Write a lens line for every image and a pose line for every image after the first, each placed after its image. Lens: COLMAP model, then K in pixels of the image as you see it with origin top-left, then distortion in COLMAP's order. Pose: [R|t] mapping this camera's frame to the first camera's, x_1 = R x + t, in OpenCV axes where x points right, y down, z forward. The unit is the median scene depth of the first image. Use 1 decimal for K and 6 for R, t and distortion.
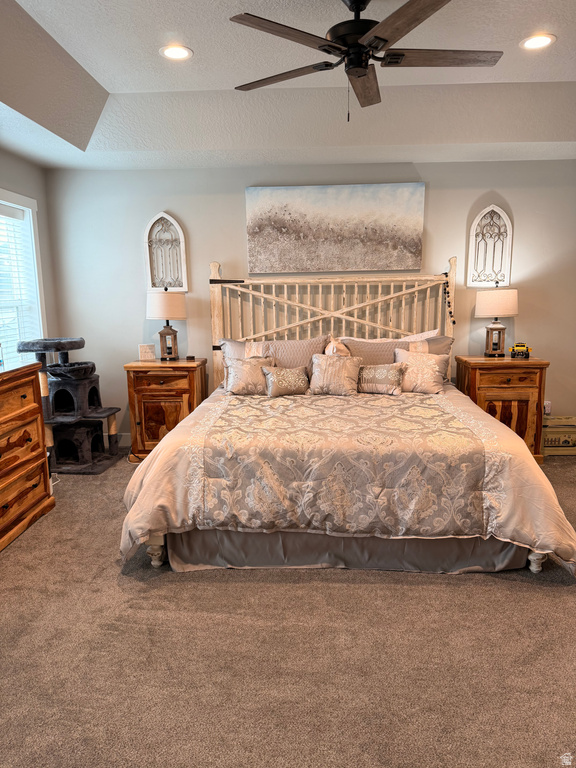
lens RADIAL K [[539.1, 0, 288.0], [0, 539.1, 384.0], [0, 0, 1]] dist [0.161551, -0.274783]
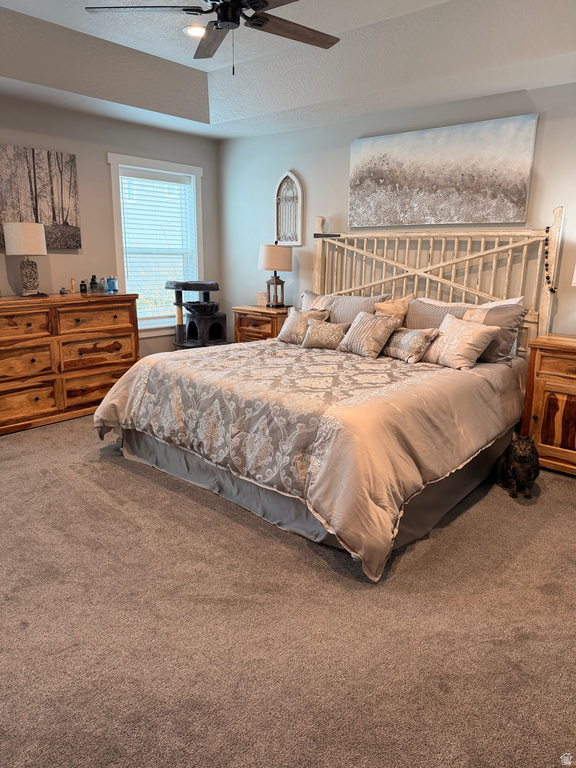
lens RADIAL K [[539.1, 0, 288.0], [0, 539.1, 384.0], [0, 0, 1]] dist [0.161551, -0.274783]
pose [[0.776016, 0.176583, -0.605489, 0.519622], [-0.134792, 0.984260, 0.114293, -0.019028], [0.616141, -0.007078, 0.787604, 0.133129]]
